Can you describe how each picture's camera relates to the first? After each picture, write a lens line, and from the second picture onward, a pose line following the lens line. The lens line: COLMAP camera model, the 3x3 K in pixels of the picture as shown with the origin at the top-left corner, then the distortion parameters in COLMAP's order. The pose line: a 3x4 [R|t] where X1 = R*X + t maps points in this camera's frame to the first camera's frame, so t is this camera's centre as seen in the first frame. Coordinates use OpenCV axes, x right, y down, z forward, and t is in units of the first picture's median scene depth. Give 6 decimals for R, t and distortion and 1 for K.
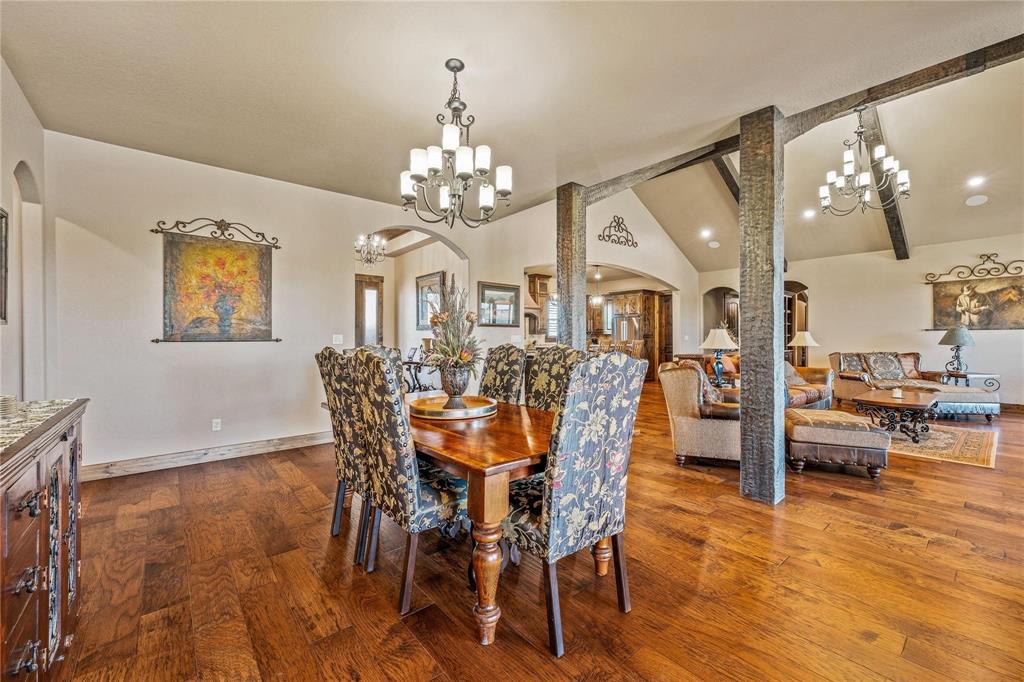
lens RADIAL K [[408.2, 0, 512.0], [0, 408.2, 341.0], [0, 0, 1]] dist [0.001165, 0.000219]
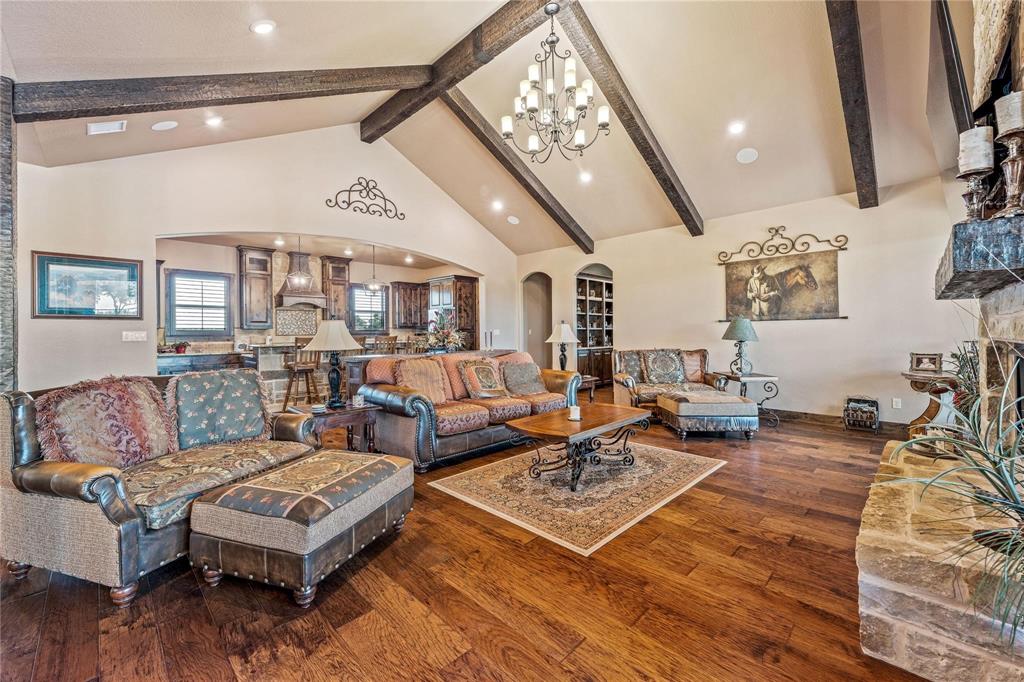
lens RADIAL K [[408.2, 0, 512.0], [0, 408.2, 341.0], [0, 0, 1]] dist [0.001165, 0.000219]
pose [[0.996539, -0.009166, 0.082616, 0.553069], [0.008144, 0.999886, 0.012704, -0.001404], [-0.082723, -0.011988, 0.996500, 0.227480]]
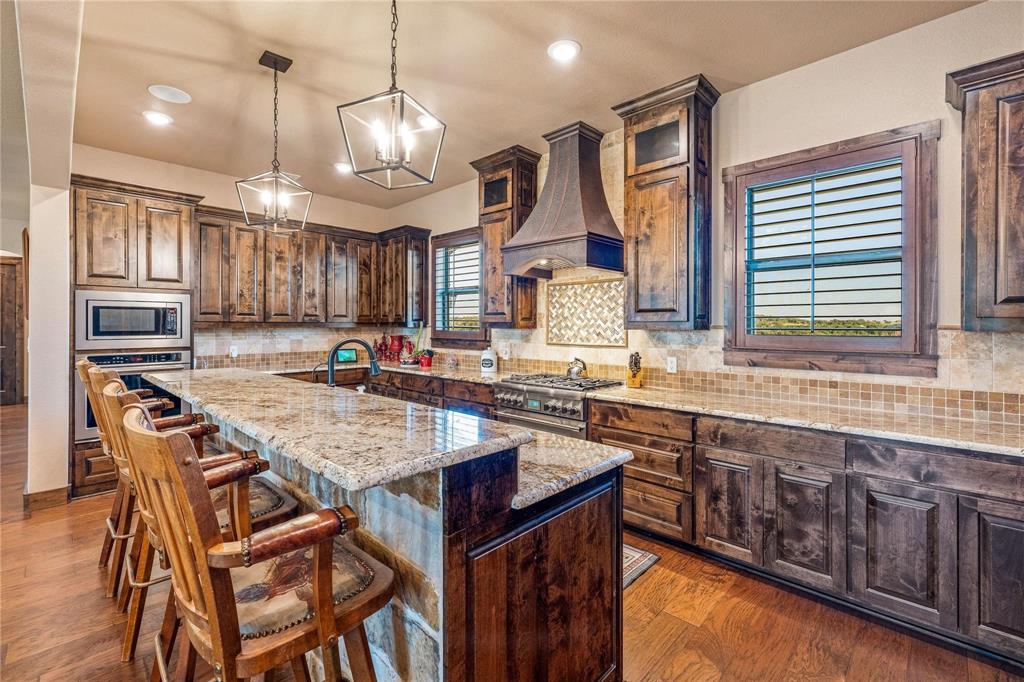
lens RADIAL K [[444.9, 0, 509.6], [0, 444.9, 323.8], [0, 0, 1]] dist [-0.000824, -0.000076]
pose [[0.090756, -0.001410, -0.995872, 0.530028], [-0.008943, 0.999958, -0.002231, -0.031830], [0.995833, 0.009109, 0.090740, 1.387259]]
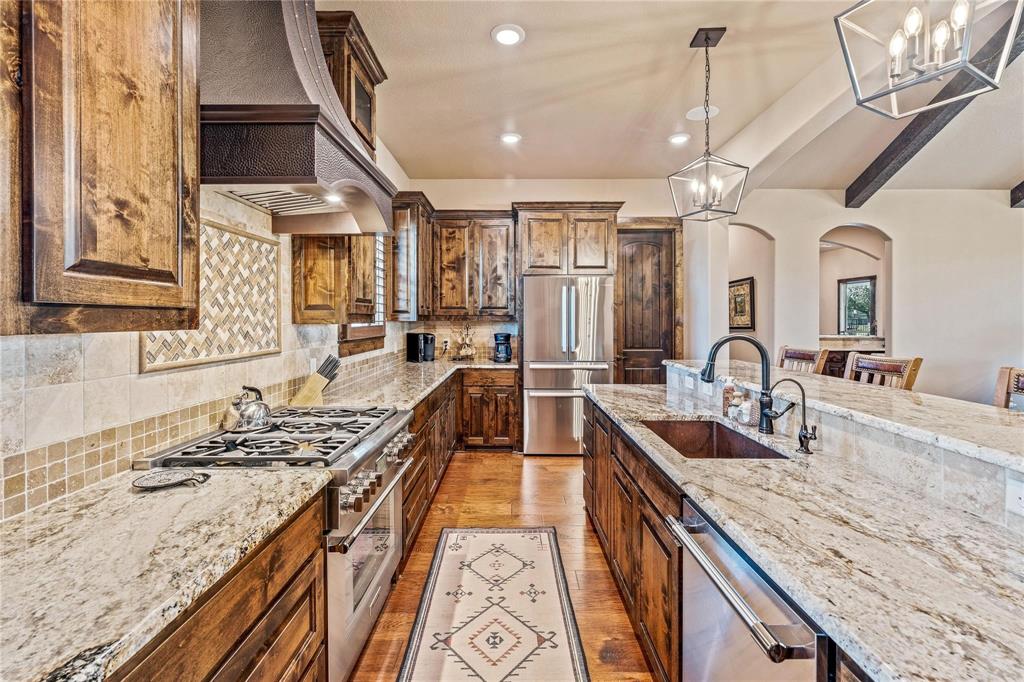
lens RADIAL K [[444.9, 0, 509.6], [0, 444.9, 323.8], [0, 0, 1]] dist [-0.000824, -0.000076]
pose [[0.656161, -0.007549, 0.754584, -0.088058], [0.005539, 0.999971, 0.005187, -0.029170], [-0.754601, 0.000776, 0.656183, 1.232891]]
